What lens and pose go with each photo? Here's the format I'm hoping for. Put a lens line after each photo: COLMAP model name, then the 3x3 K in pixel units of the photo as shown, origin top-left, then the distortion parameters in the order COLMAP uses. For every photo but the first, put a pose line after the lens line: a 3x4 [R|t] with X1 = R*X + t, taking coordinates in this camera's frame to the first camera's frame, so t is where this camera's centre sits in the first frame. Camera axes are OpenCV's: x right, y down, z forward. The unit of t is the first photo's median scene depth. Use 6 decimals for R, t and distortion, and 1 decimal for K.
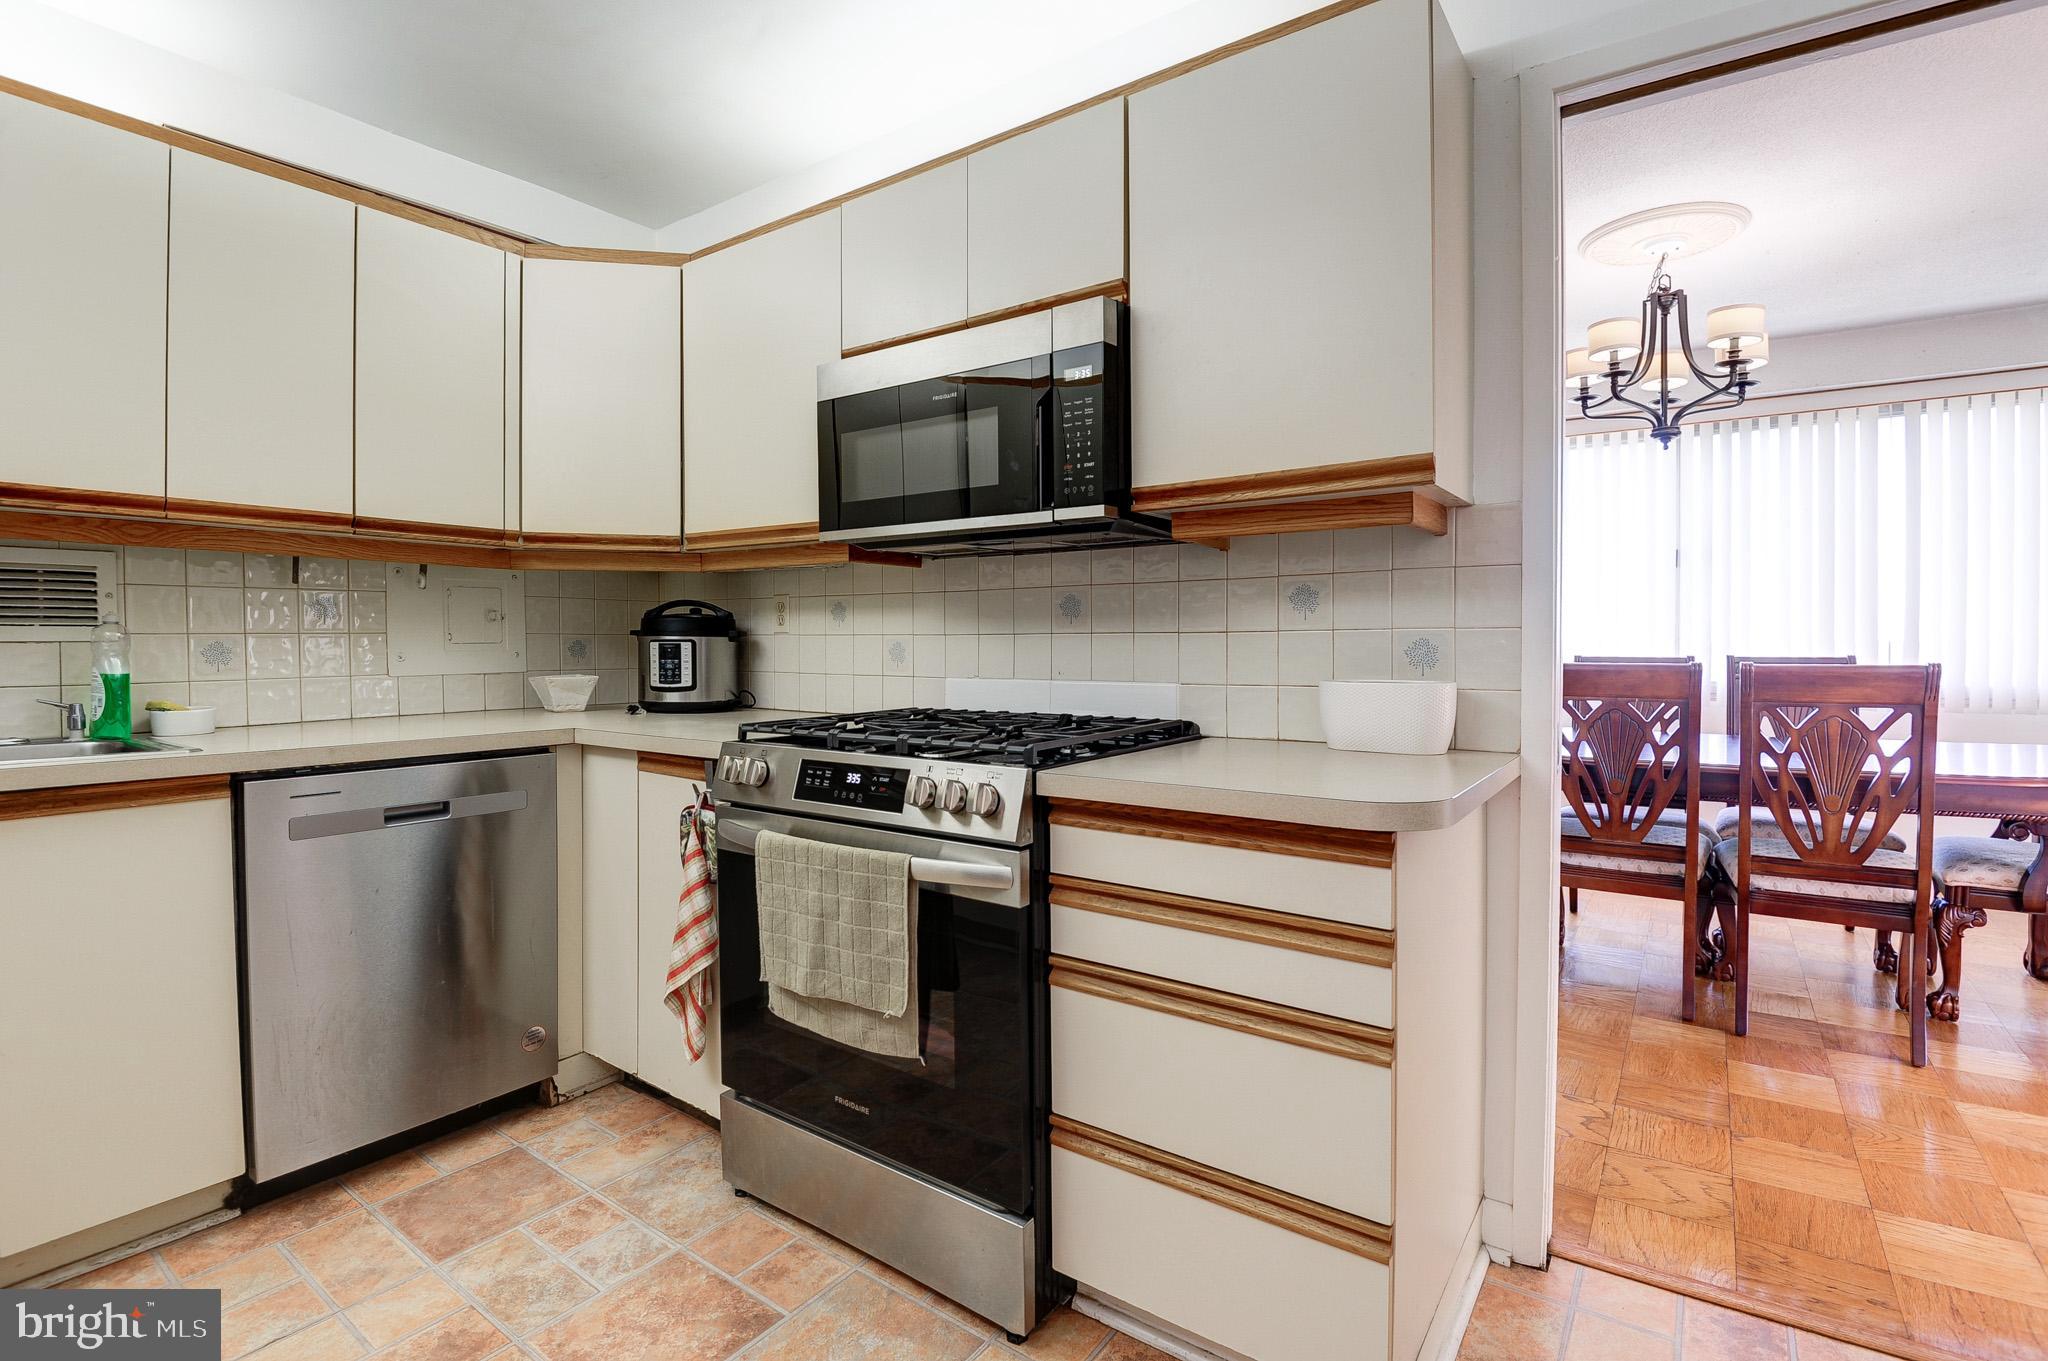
lens RADIAL K [[934.3, 0, 1061.3], [0, 934.3, 670.8], [0, 0, 1]] dist [-0.020955, -0.005631]
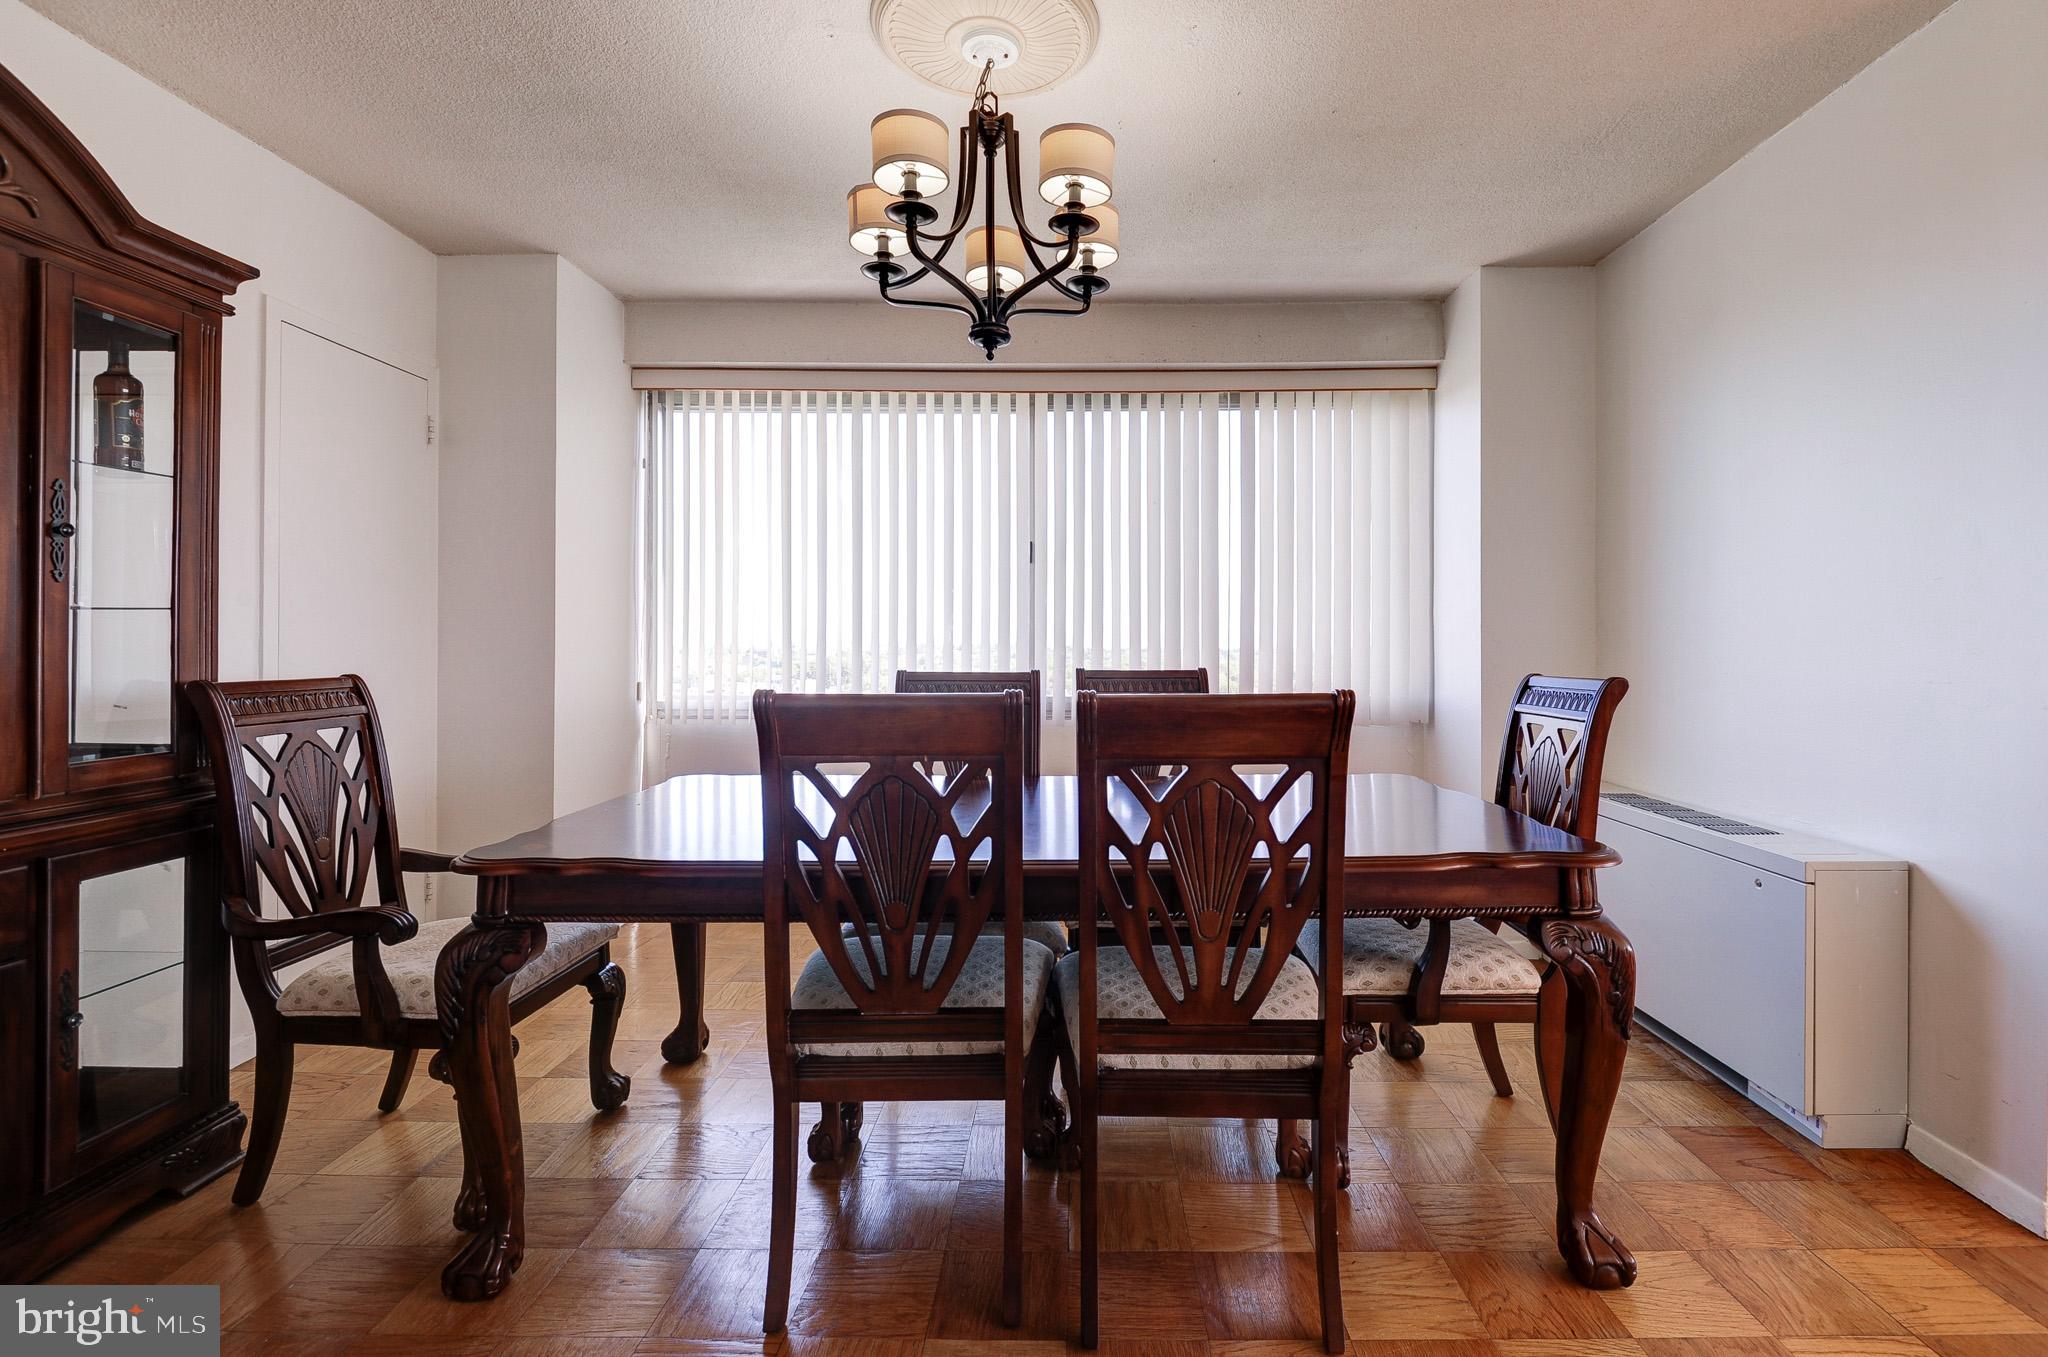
lens RADIAL K [[934.3, 0, 1044.3], [0, 934.3, 660.1], [0, 0, 1]] dist [-0.020955, -0.005631]
pose [[0.840215, 0.000255, 0.542253, 0.379723], [0.006615, 0.999921, -0.010720, -0.020507], [-0.542213, 0.012594, 0.840147, 0.492984]]
